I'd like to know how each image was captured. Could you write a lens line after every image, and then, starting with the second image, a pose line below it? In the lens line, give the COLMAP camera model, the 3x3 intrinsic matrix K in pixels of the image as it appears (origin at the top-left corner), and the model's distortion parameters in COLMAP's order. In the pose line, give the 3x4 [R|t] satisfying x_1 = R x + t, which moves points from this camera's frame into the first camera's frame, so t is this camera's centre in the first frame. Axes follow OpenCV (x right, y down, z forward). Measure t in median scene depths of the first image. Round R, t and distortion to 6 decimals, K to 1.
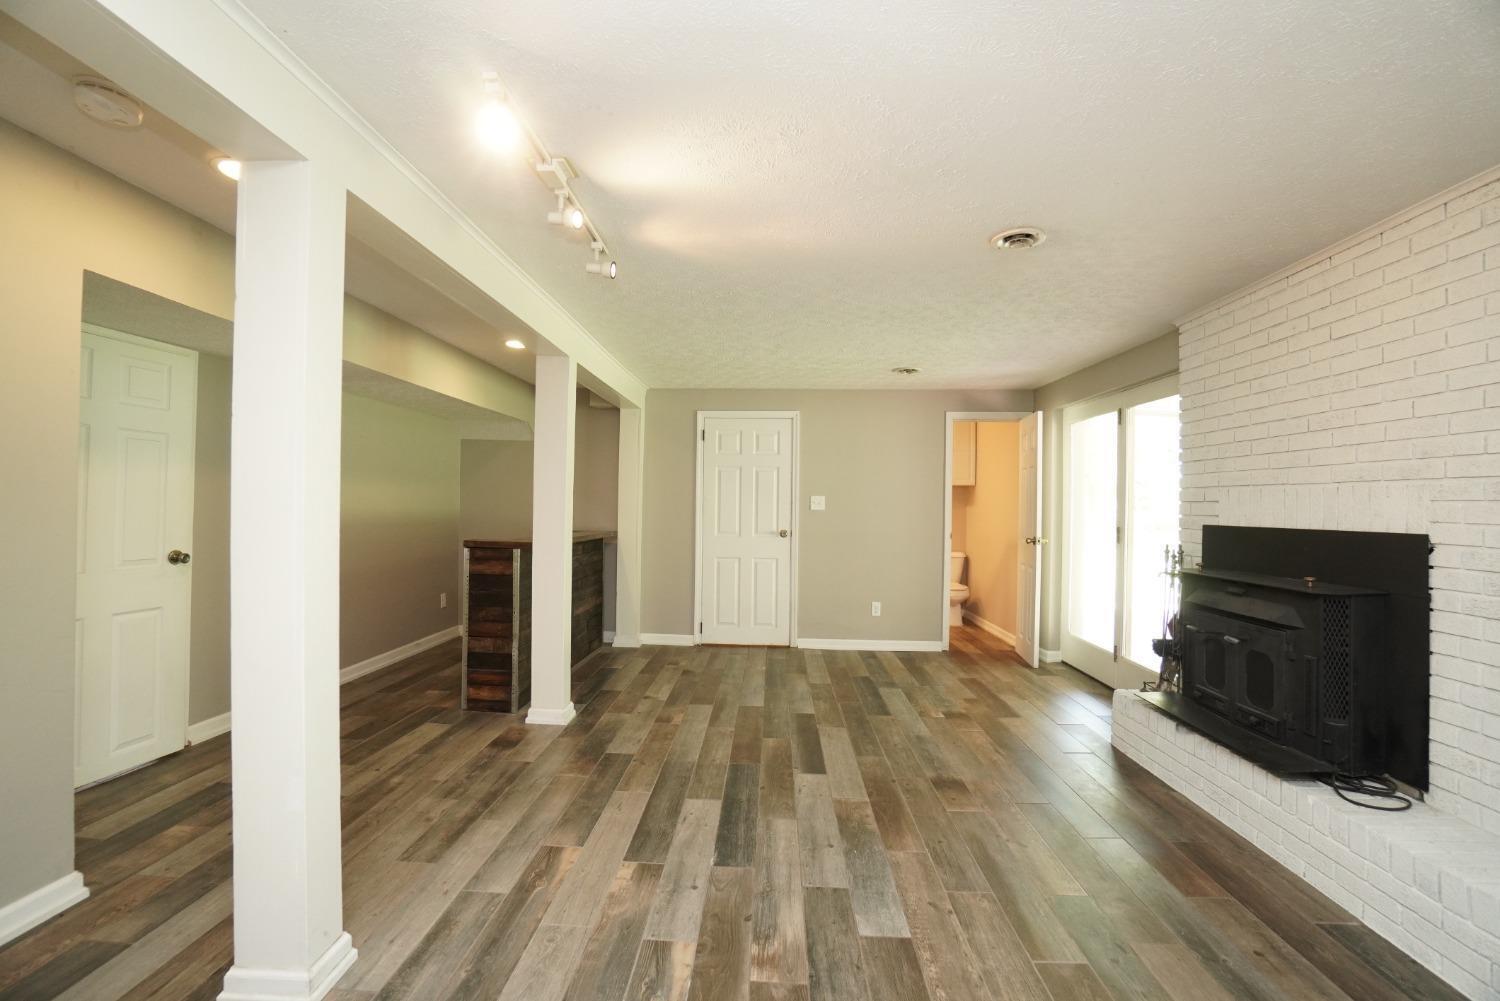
lens RADIAL K [[661.0, 0, 737.2], [0, 661.0, 504.5], [0, 0, 1]] dist [-0.061971, 0.021972]
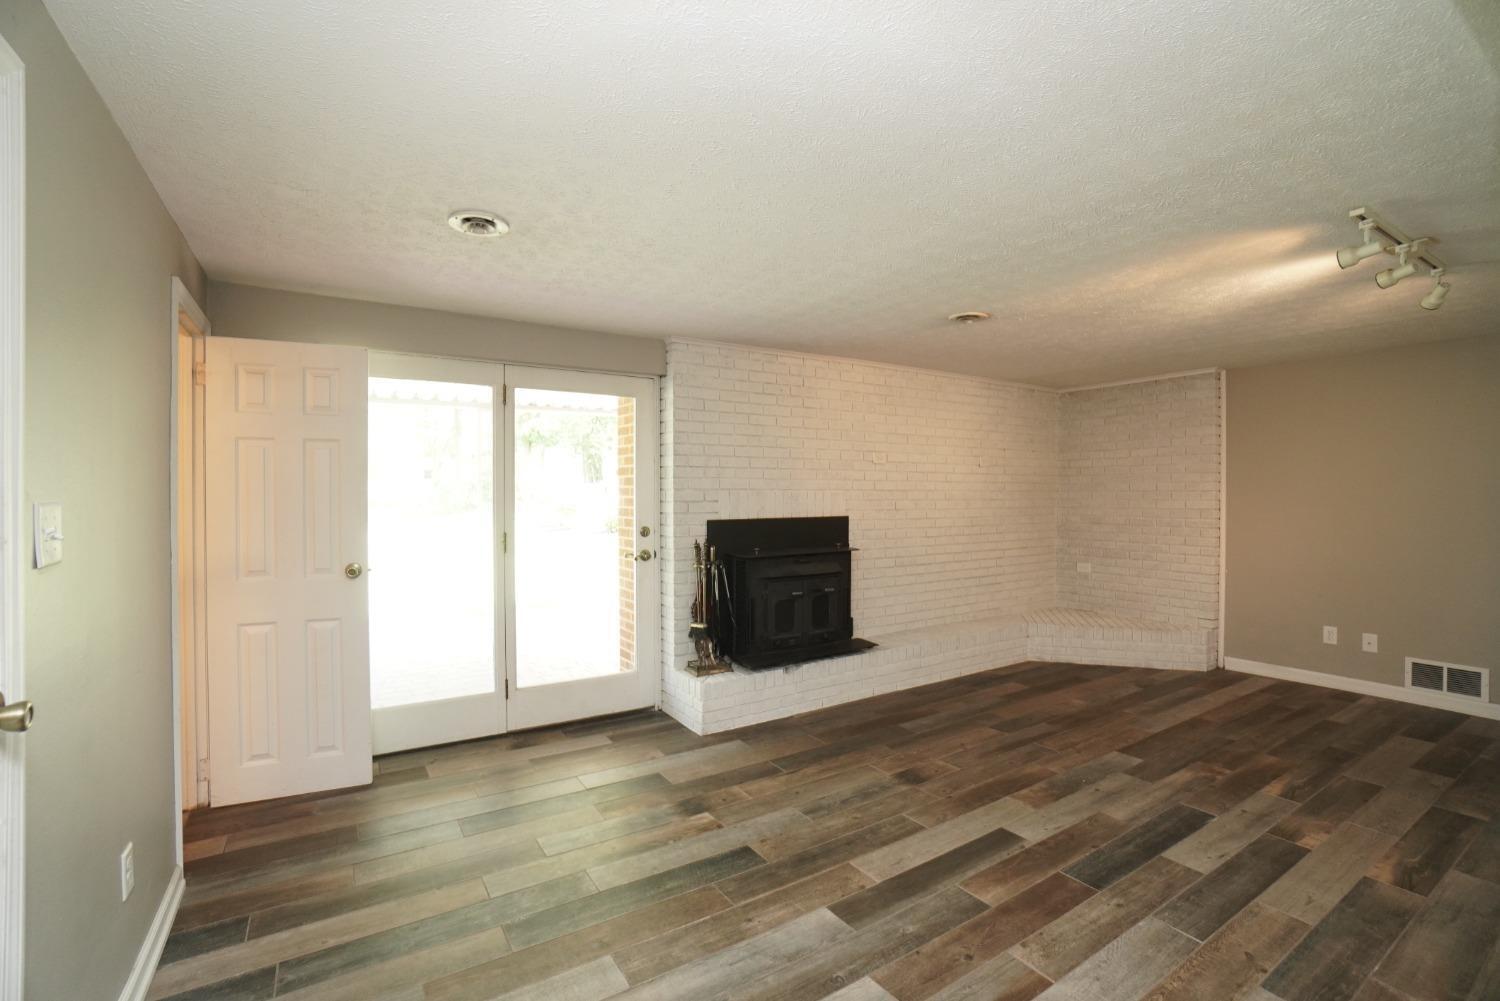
lens RADIAL K [[661.0, 0, 737.2], [0, 661.0, 504.5], [0, 0, 1]] dist [-0.061971, 0.021972]
pose [[-0.580319, -0.027208, 0.813934, -0.398556], [-0.006170, 0.999560, 0.029014, -0.042188], [-0.814366, 0.011816, -0.580232, 2.051806]]
